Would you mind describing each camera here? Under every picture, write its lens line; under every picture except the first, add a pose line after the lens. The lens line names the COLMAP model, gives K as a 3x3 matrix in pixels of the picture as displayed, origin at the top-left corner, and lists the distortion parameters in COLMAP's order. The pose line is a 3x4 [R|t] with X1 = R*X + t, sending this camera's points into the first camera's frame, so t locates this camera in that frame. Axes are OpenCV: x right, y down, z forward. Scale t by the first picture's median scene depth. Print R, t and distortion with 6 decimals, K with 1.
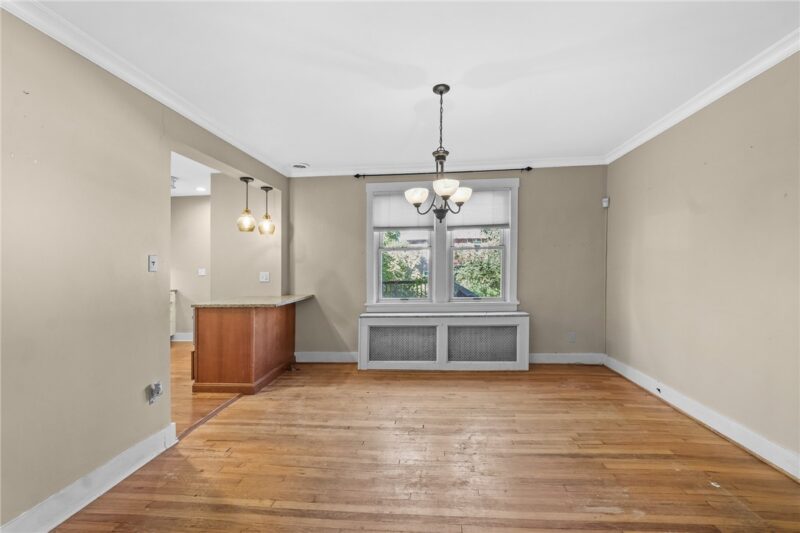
lens RADIAL K [[350.5, 0, 404.0], [0, 350.5, 261.4], [0, 0, 1]] dist [-0.006901, -0.000372]
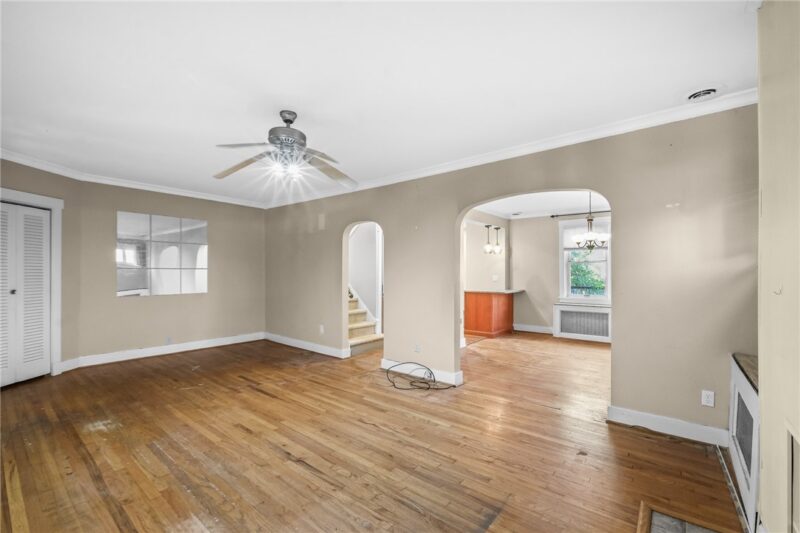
lens RADIAL K [[350.5, 0, 401.8], [0, 350.5, 257.5], [0, 0, 1]] dist [-0.006901, -0.000372]
pose [[0.830801, -0.012234, -0.556435, 0.189935], [-0.005558, 0.999526, -0.030274, -0.004780], [0.556542, 0.028244, 0.830340, -0.733200]]
